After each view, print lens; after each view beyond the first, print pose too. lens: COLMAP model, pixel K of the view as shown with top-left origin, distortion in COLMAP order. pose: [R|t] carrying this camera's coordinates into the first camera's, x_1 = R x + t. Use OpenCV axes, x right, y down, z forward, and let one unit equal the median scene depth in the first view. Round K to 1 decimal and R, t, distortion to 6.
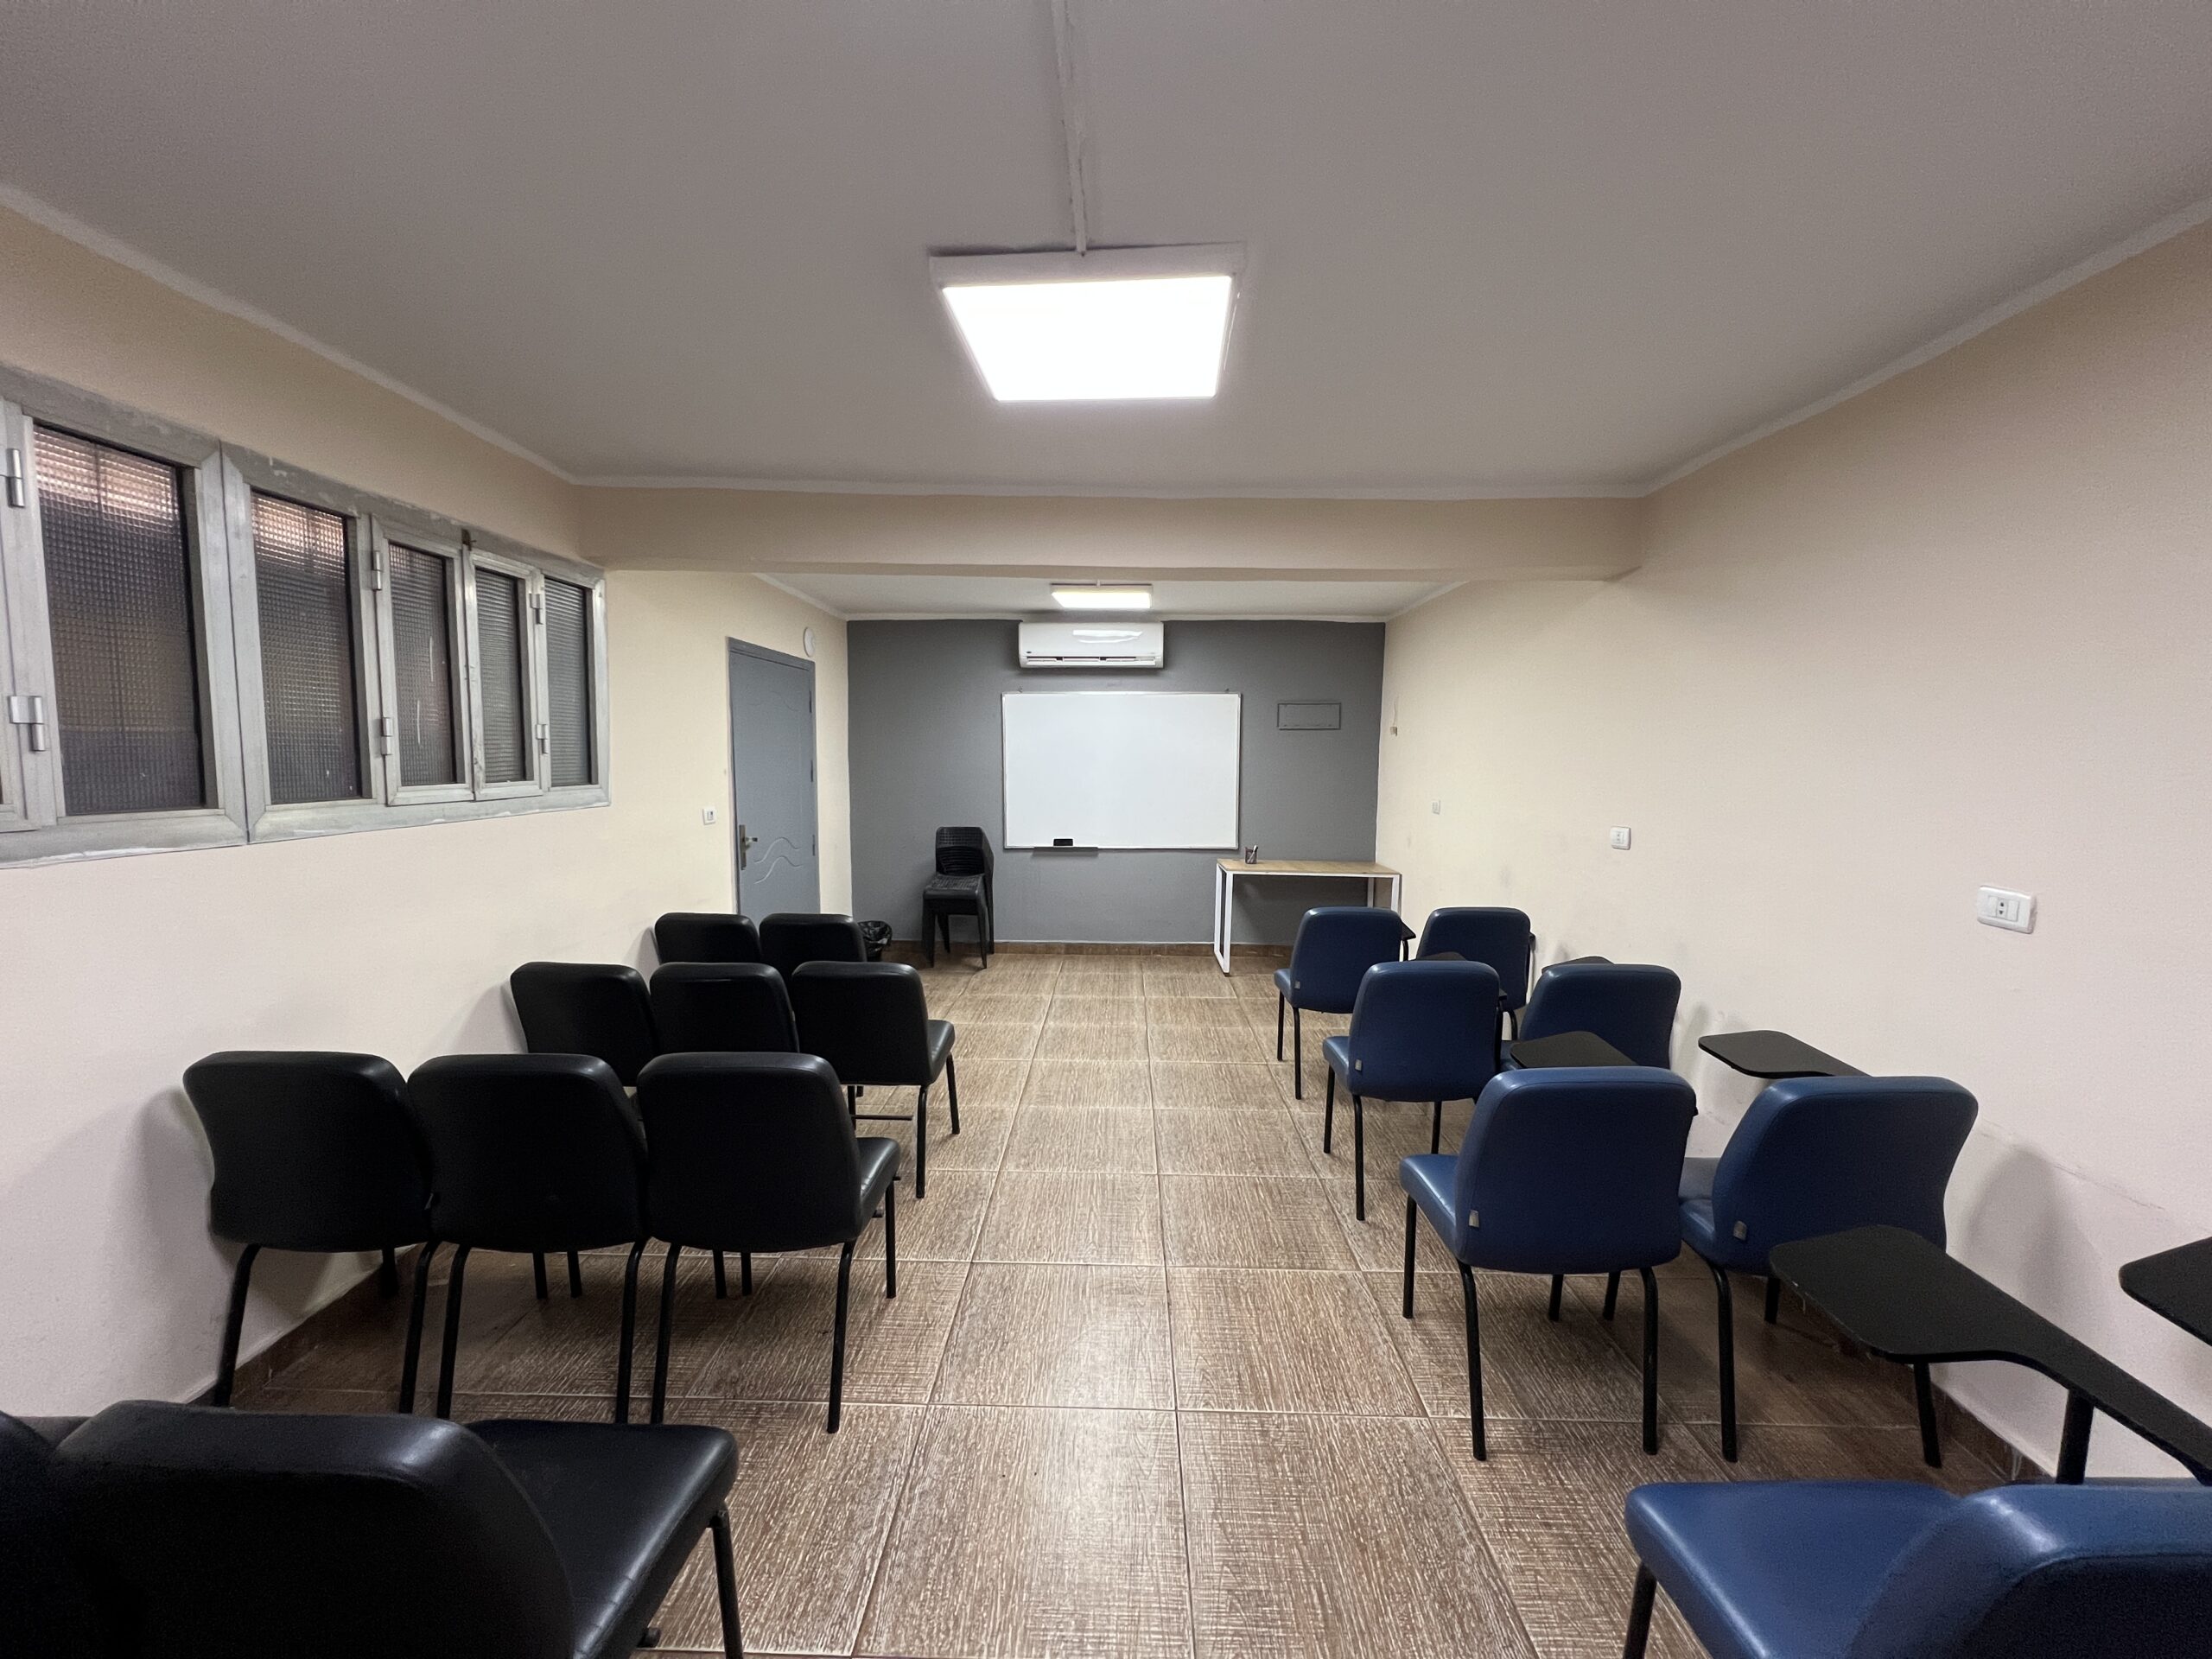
lens RADIAL K [[881.2, 0, 1108.3], [0, 881.2, 826.8], [0, 0, 1]] dist [-0.003561, -0.000051]
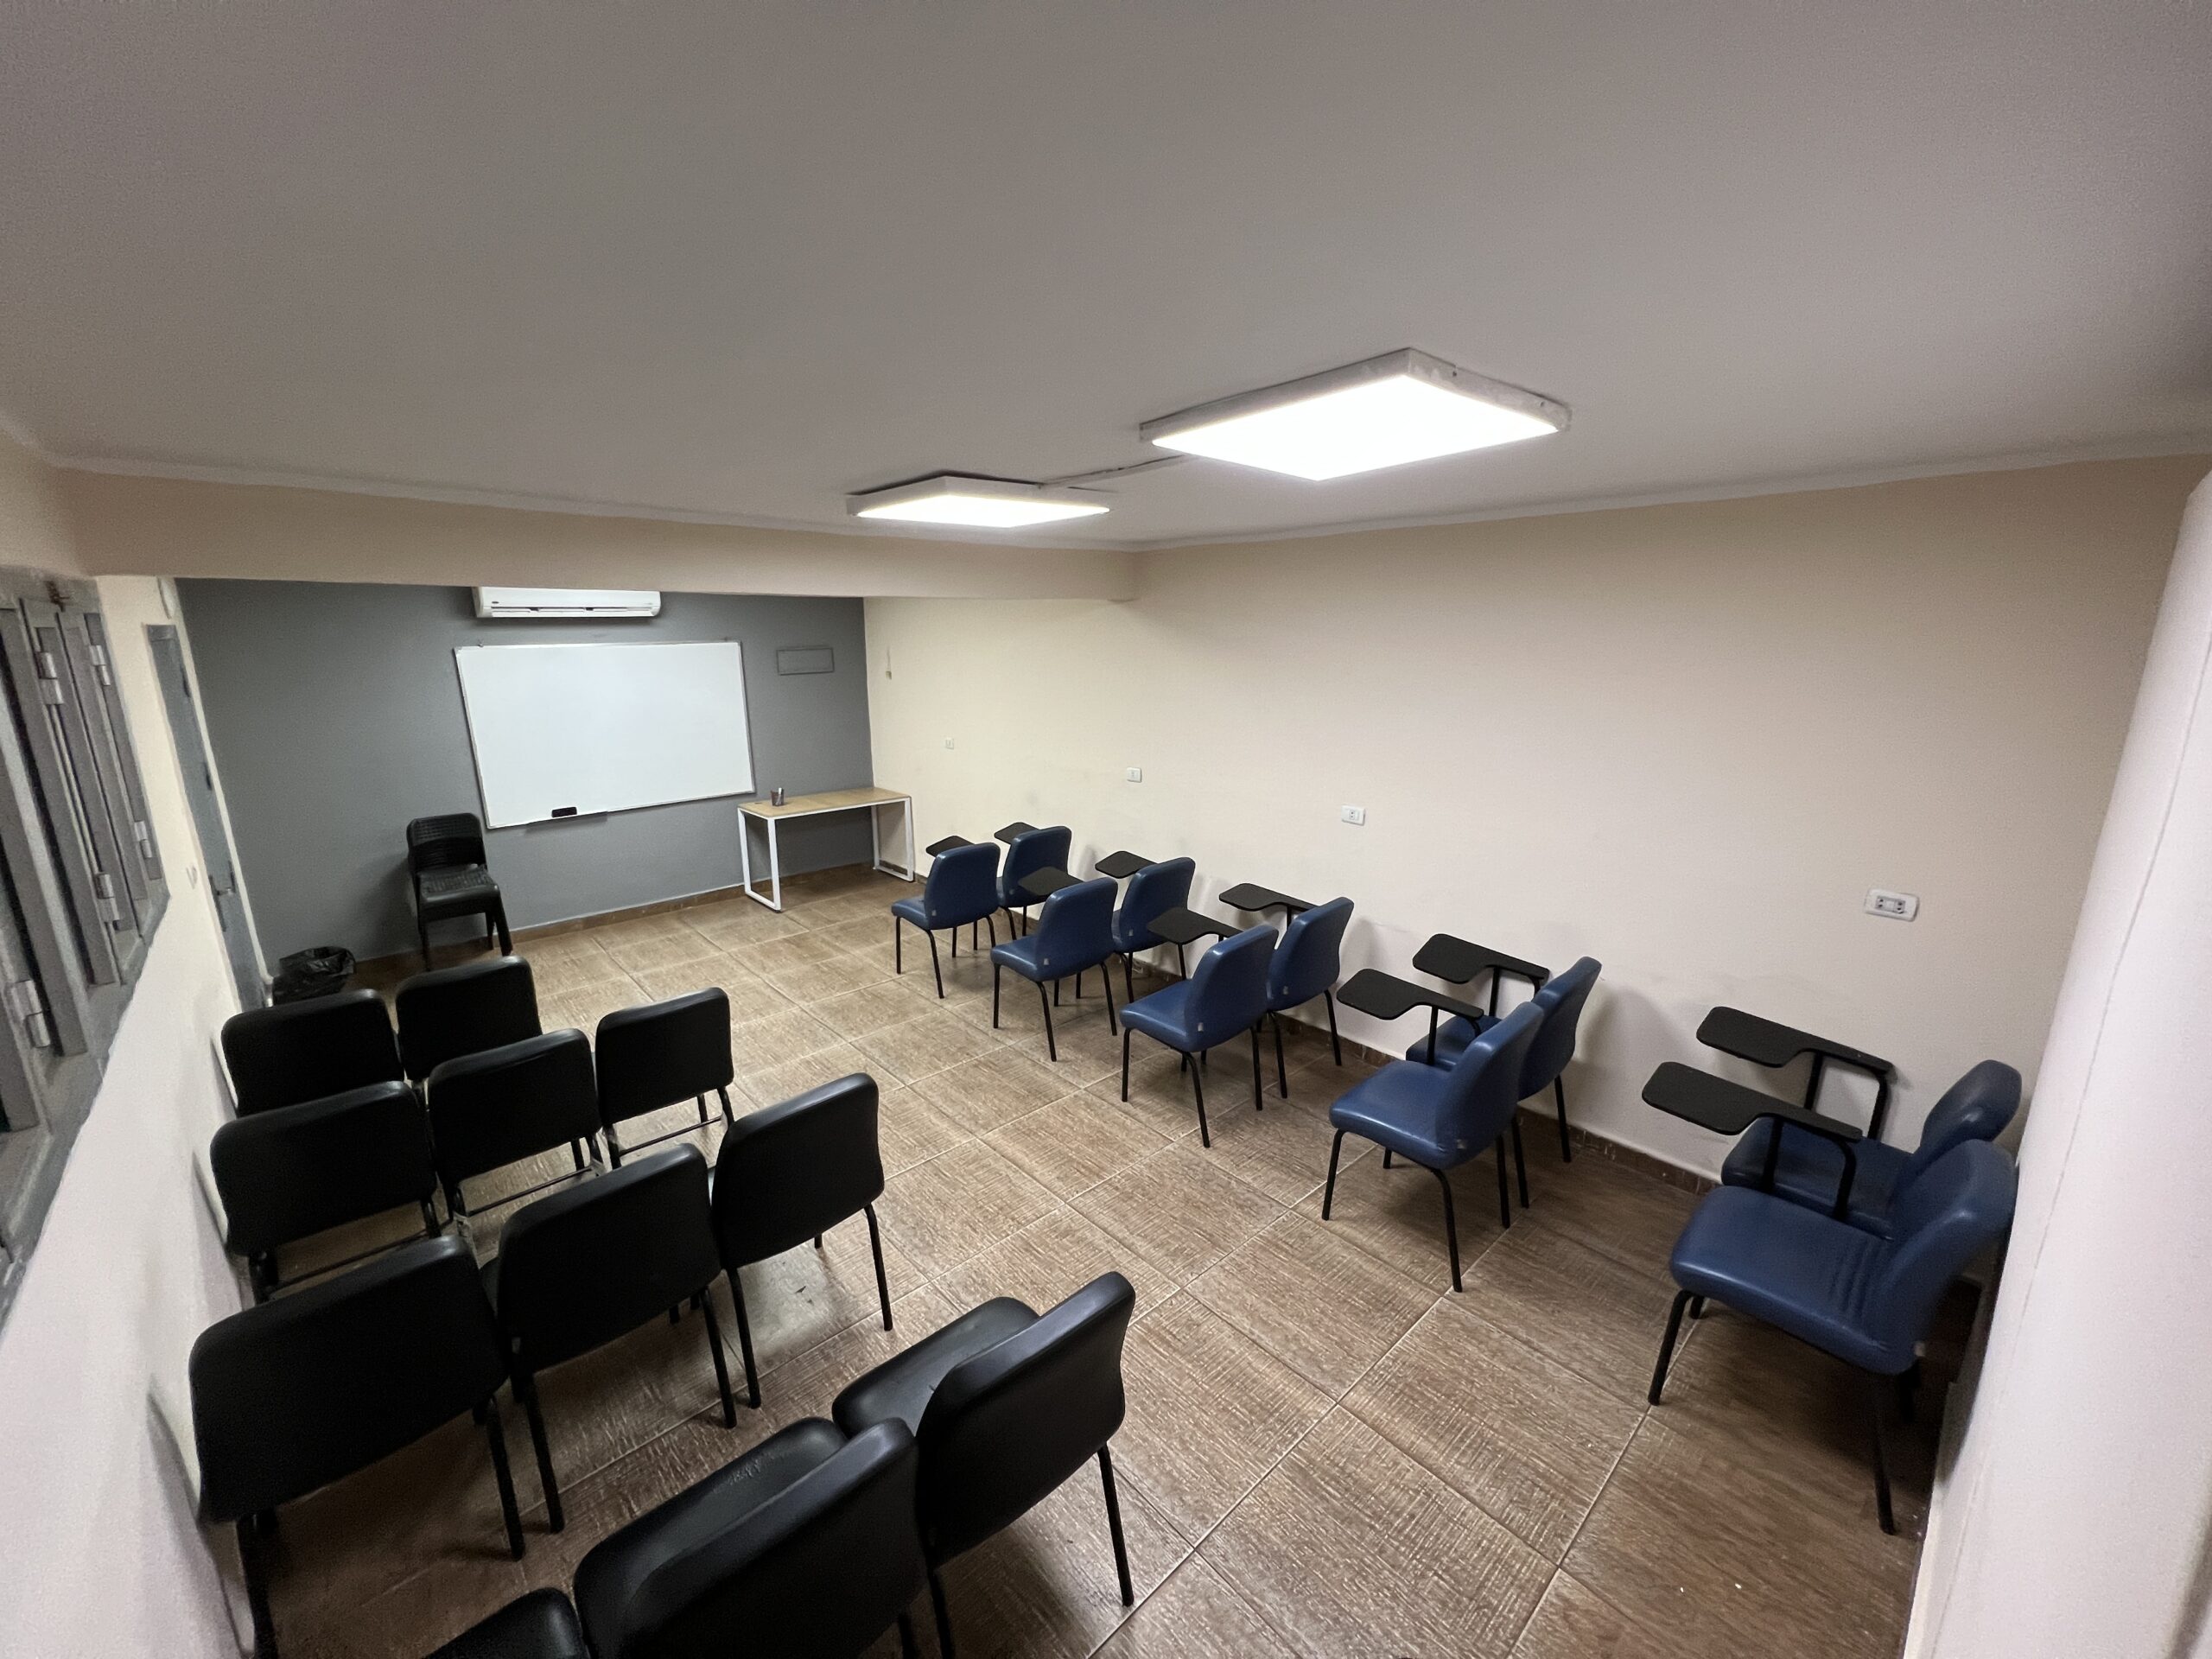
lens RADIAL K [[881.2, 0, 1105.1], [0, 881.2, 826.0], [0, 0, 1]] dist [-0.003561, -0.000051]
pose [[0.719998, -0.169051, 0.673071, -0.281504], [0.068020, 0.982397, 0.173981, -0.094455], [-0.690635, -0.079484, 0.718822, -0.046771]]
